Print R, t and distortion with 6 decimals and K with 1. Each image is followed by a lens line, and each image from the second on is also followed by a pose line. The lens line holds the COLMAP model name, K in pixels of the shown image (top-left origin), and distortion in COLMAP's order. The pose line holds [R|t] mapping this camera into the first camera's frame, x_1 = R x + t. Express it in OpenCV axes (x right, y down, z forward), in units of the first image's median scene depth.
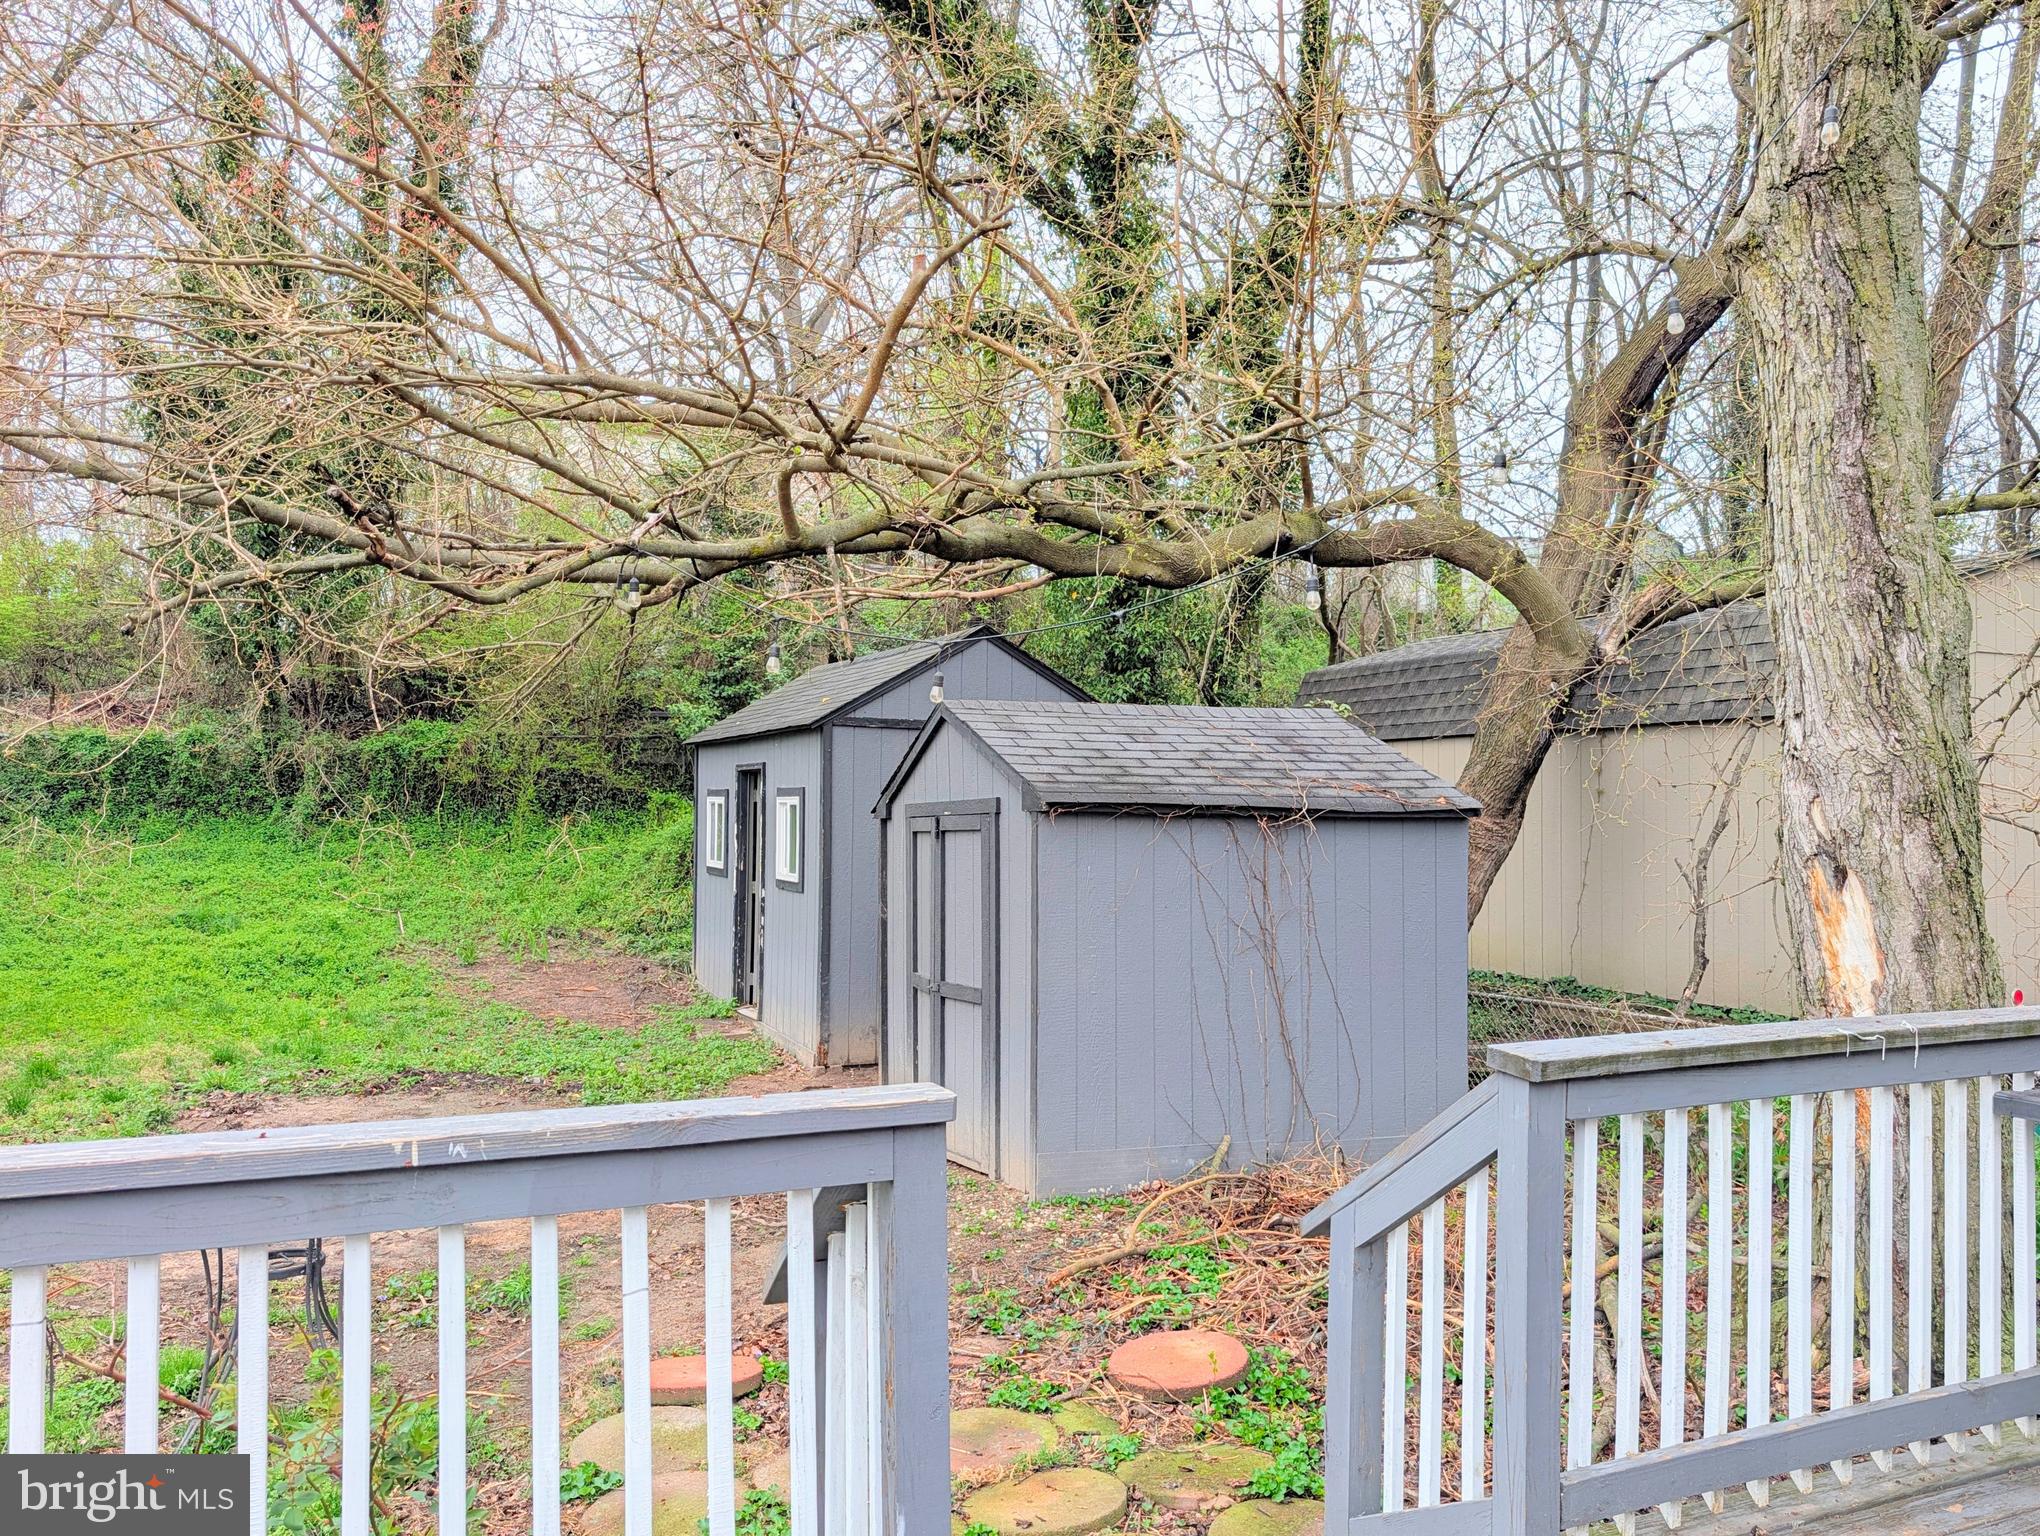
lens RADIAL K [[1484.1, 0, 1034.6], [0, 1484.1, 780.7], [0, 0, 1]] dist [0.070471, -0.119048]
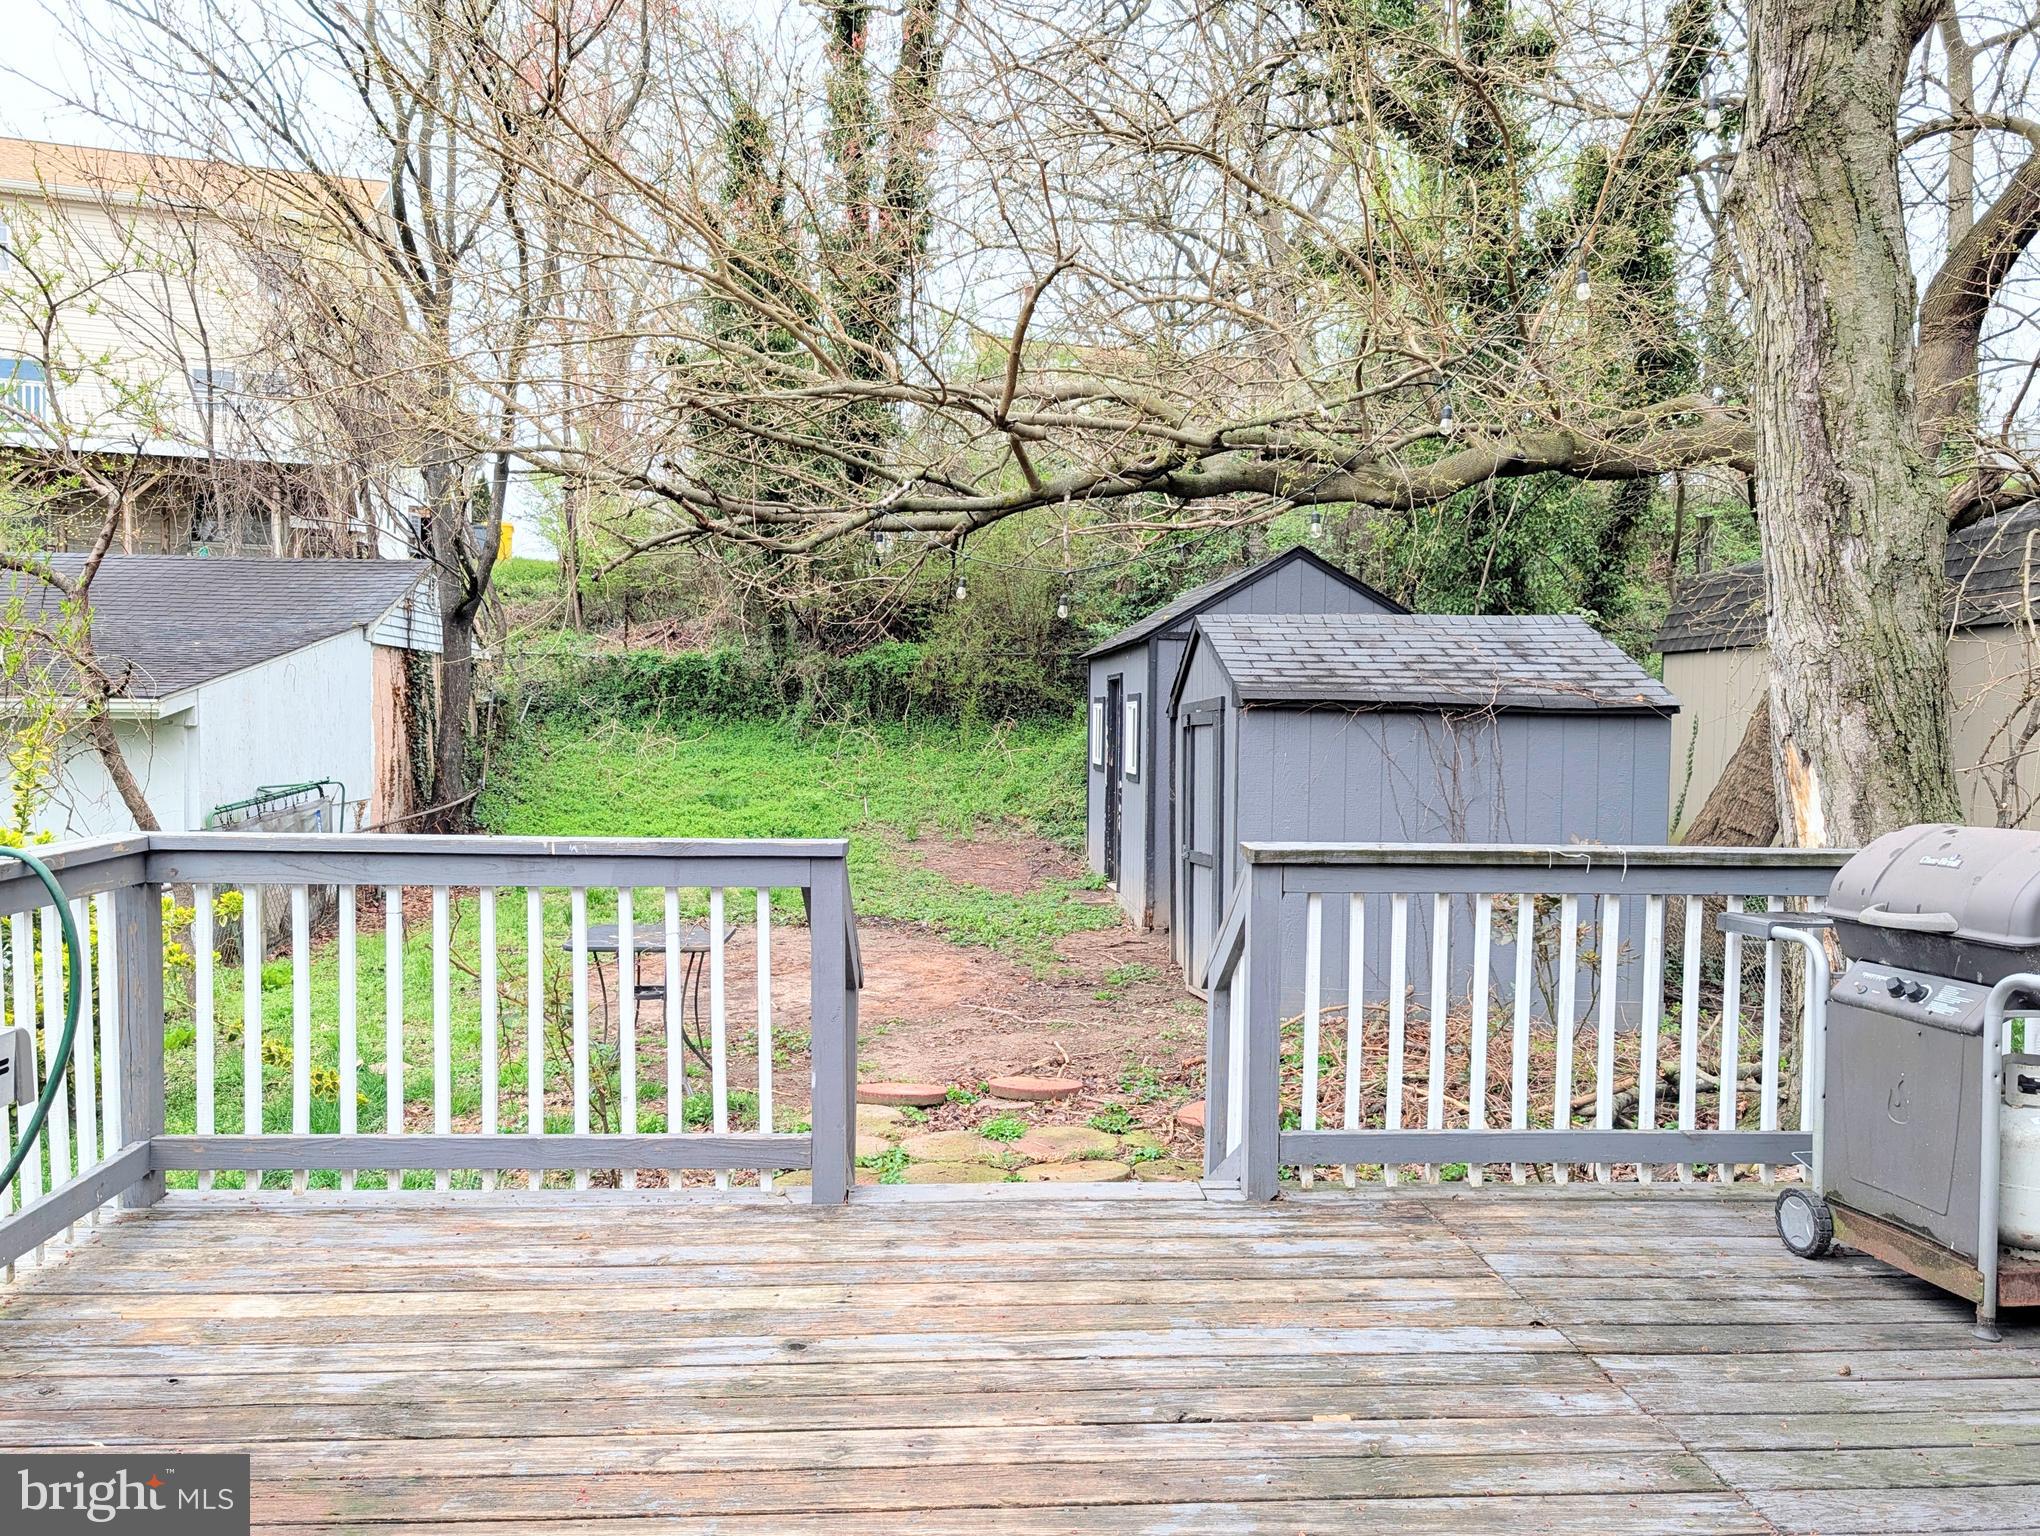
lens RADIAL K [[1462.1, 0, 1017.9], [0, 1462.1, 786.1], [0, 0, 1]] dist [0.058043, -0.100670]
pose [[0.936844, 0.020971, -0.349117, 0.203156], [-0.000216, 0.998235, 0.059382, 0.011933], [0.349746, -0.055556, 0.935196, -0.145909]]
